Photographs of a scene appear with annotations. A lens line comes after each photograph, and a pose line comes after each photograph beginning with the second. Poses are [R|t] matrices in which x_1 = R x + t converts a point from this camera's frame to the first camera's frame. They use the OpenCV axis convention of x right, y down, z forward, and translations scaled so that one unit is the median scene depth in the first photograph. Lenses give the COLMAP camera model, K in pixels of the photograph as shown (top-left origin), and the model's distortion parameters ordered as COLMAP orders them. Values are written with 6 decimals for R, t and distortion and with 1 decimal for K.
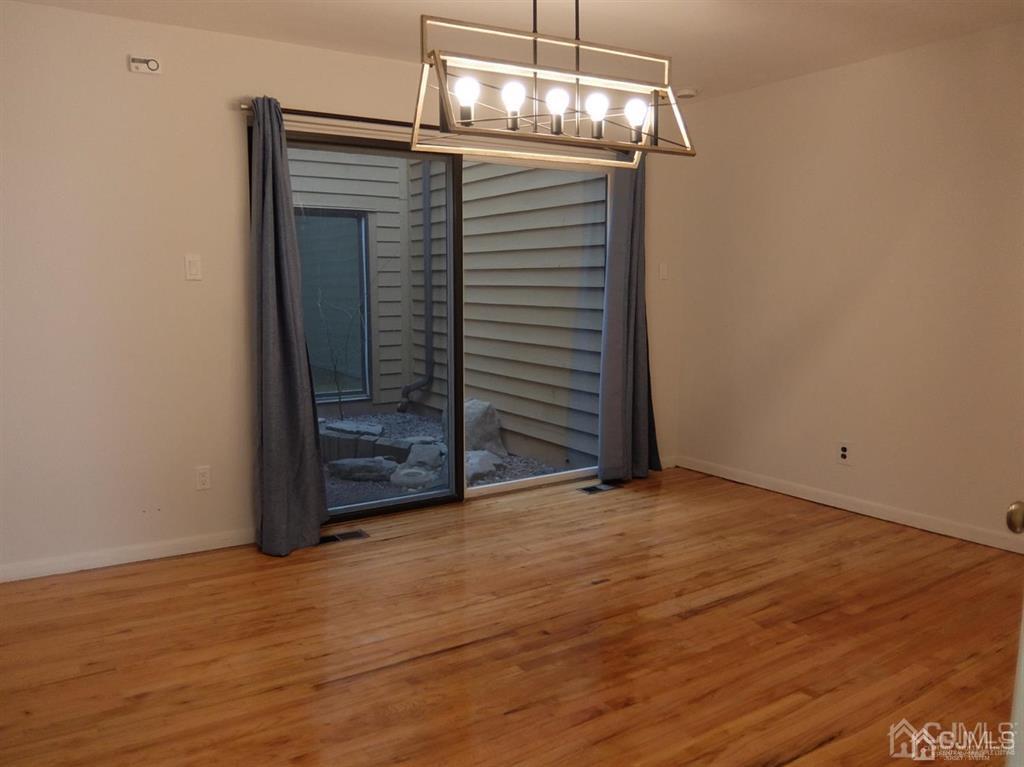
lens RADIAL K [[777.3, 0, 512.0], [0, 777.3, 383.5], [0, 0, 1]] dist [-0.004442, 0.005720]
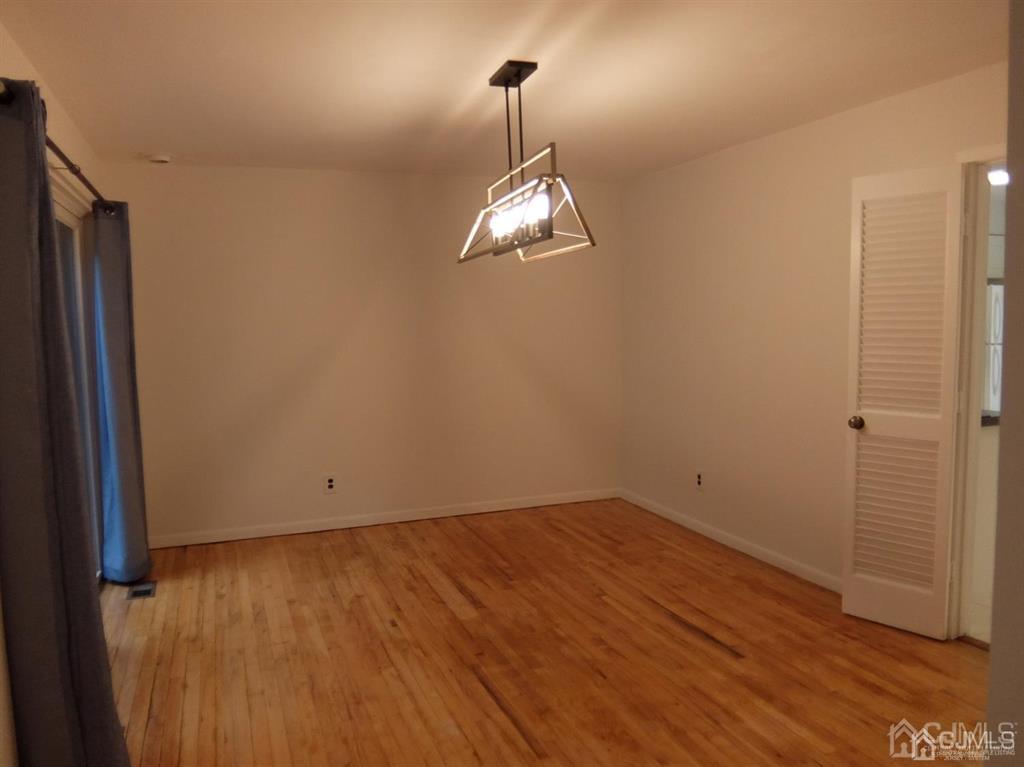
lens RADIAL K [[777.3, 0, 512.0], [0, 777.3, 383.5], [0, 0, 1]] dist [-0.004442, 0.005720]
pose [[0.203591, -0.070897, 0.976486, -0.879657], [0.135610, 0.989803, 0.043590, -0.103516], [-0.969619, 0.123547, 0.211129, 0.549491]]
